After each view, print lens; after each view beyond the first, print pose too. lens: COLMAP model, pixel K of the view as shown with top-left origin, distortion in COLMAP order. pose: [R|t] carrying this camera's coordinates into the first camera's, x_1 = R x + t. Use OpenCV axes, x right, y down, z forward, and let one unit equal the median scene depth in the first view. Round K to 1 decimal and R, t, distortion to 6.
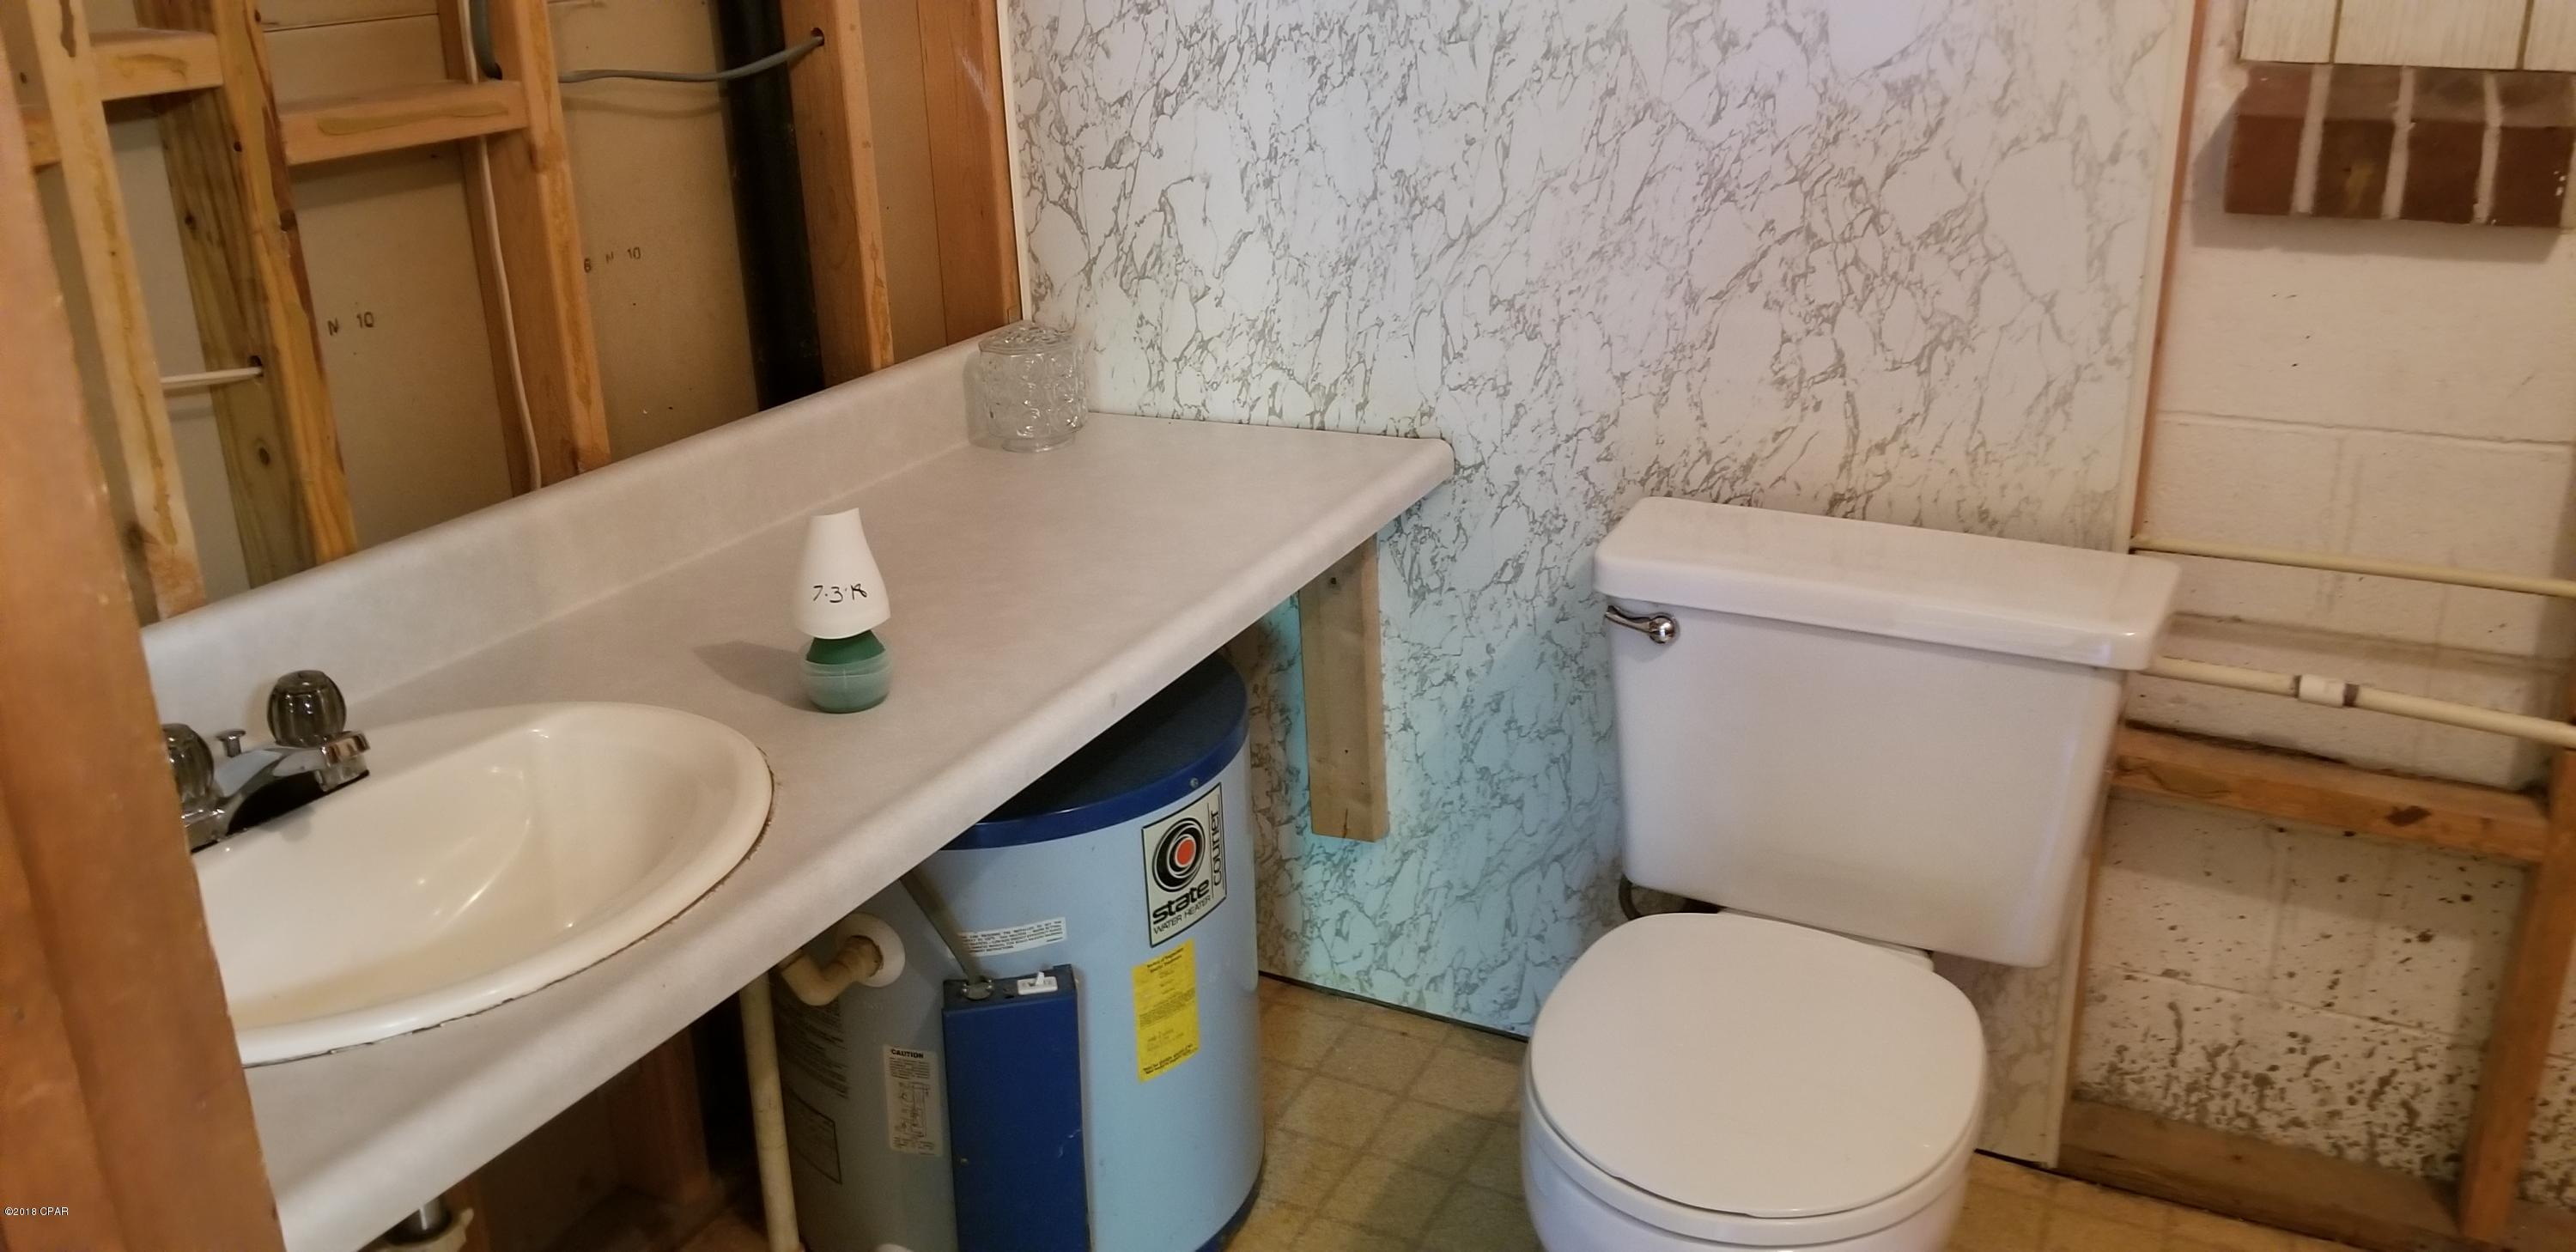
lens RADIAL K [[2031.2, 0, 1309.6], [0, 2031.2, 606.6], [0, 0, 1]] dist [0.100056, -0.151076]
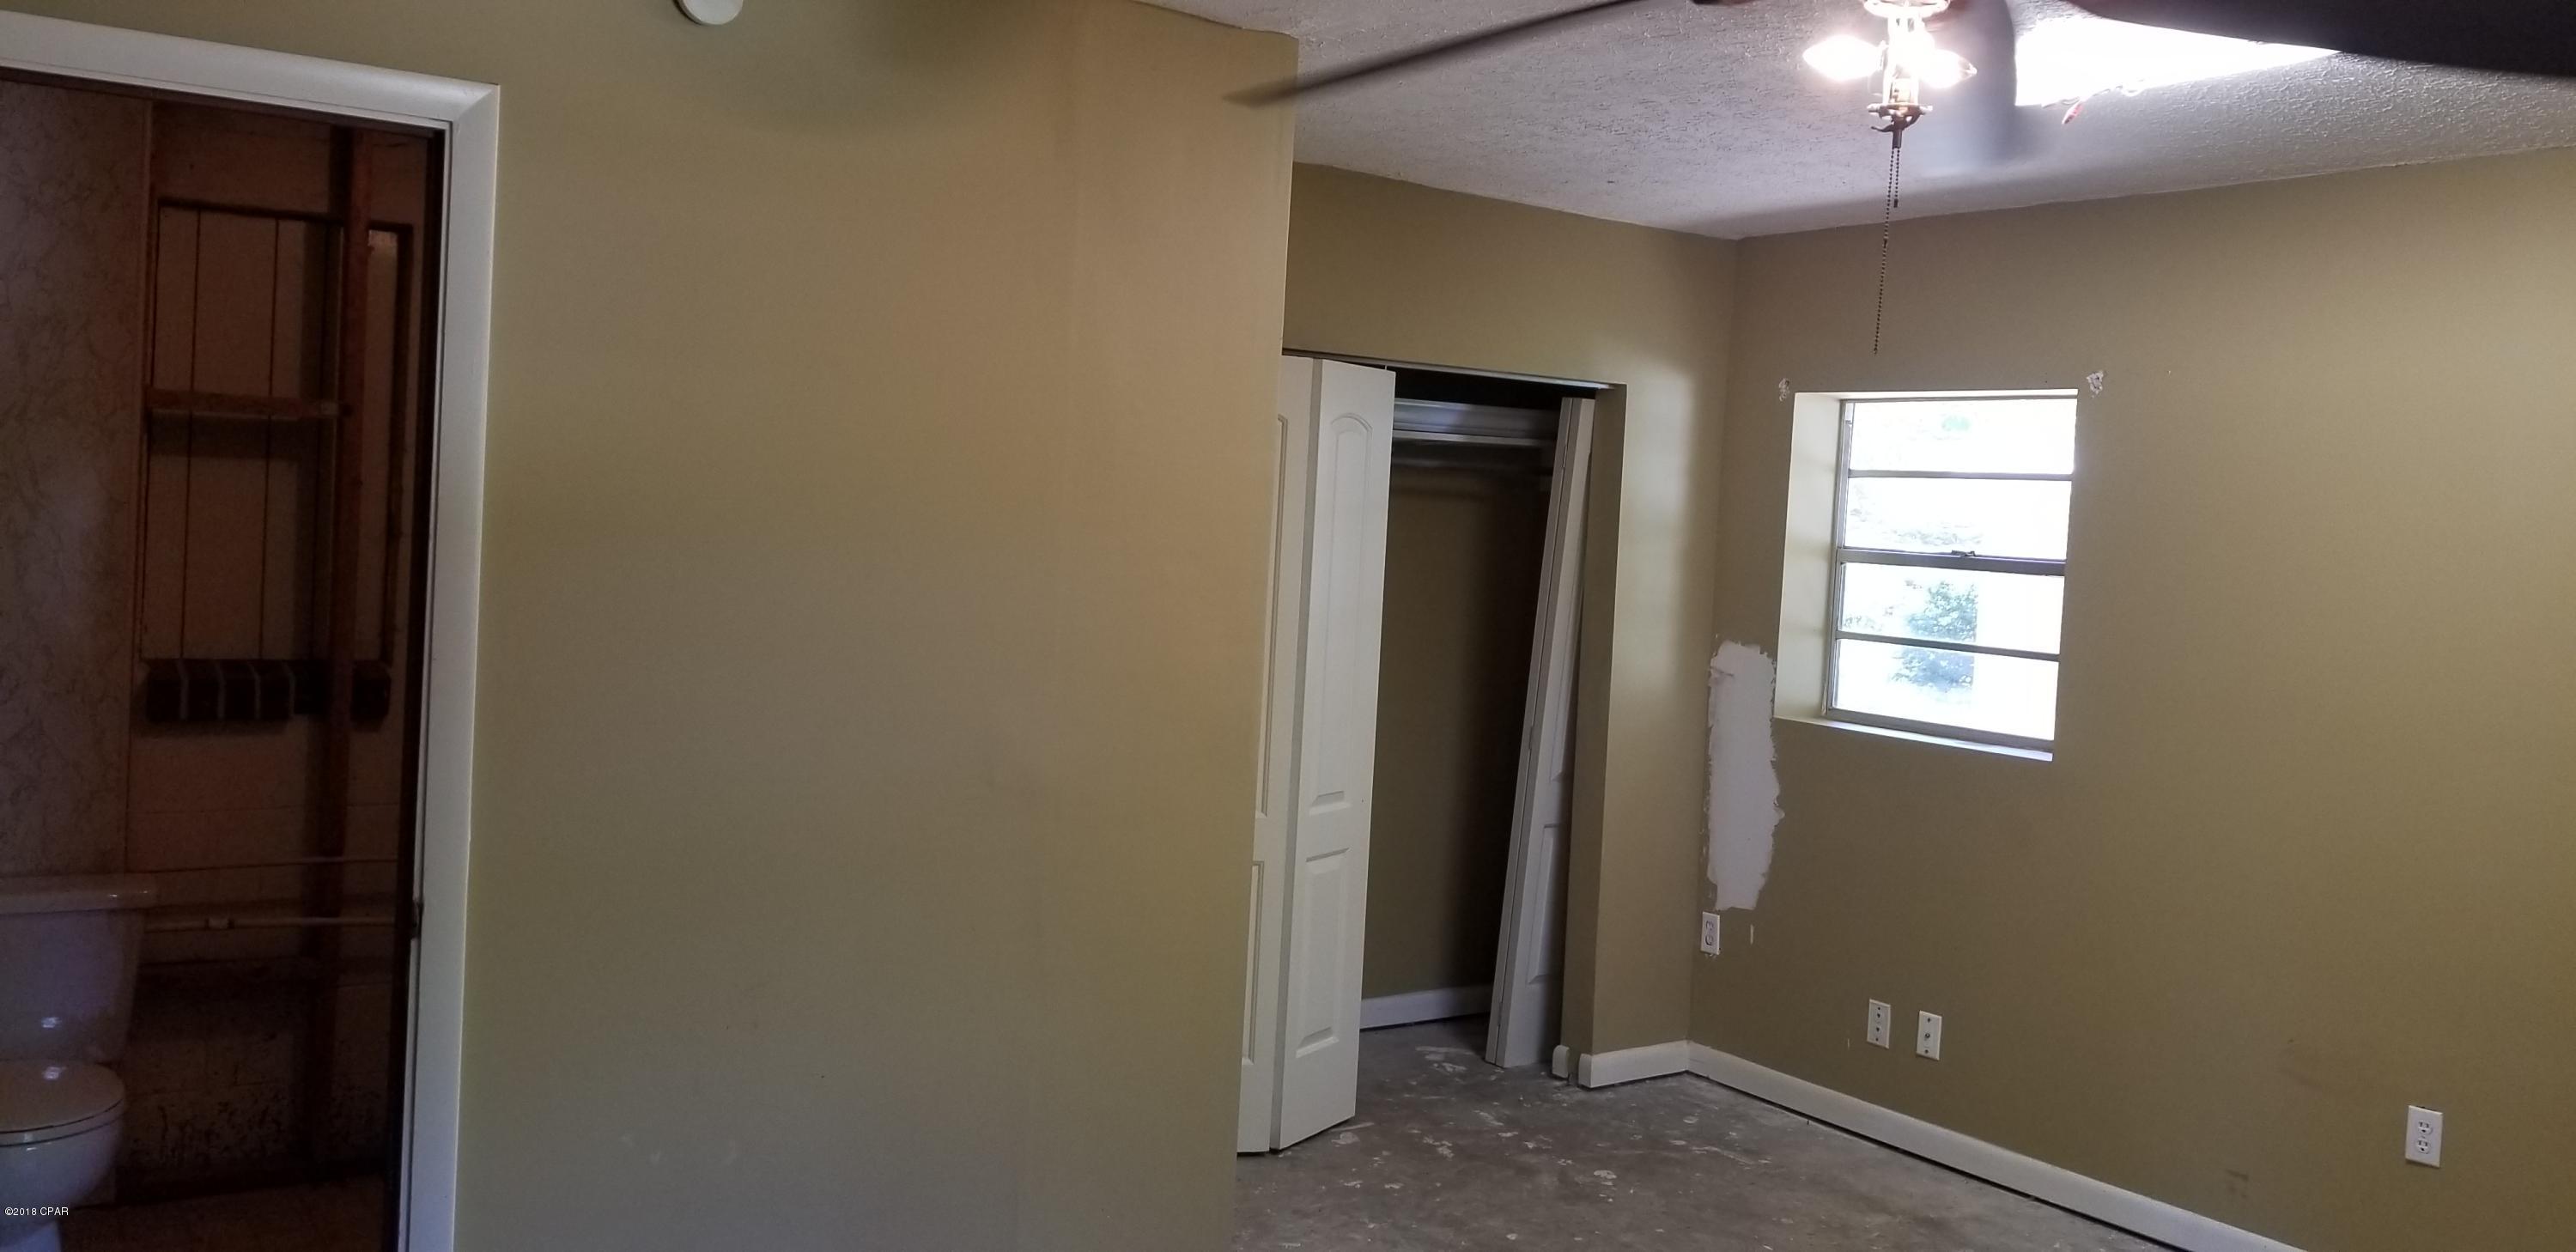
lens RADIAL K [[2031.2, 0, 1309.6], [0, 2031.2, 606.6], [0, 0, 1]] dist [0.100056, -0.151076]
pose [[0.450299, 0.003489, 0.892871, -0.992812], [0.245880, 0.960844, -0.127759, 0.287559], [-0.858355, 0.277069, 0.431809, -1.102284]]
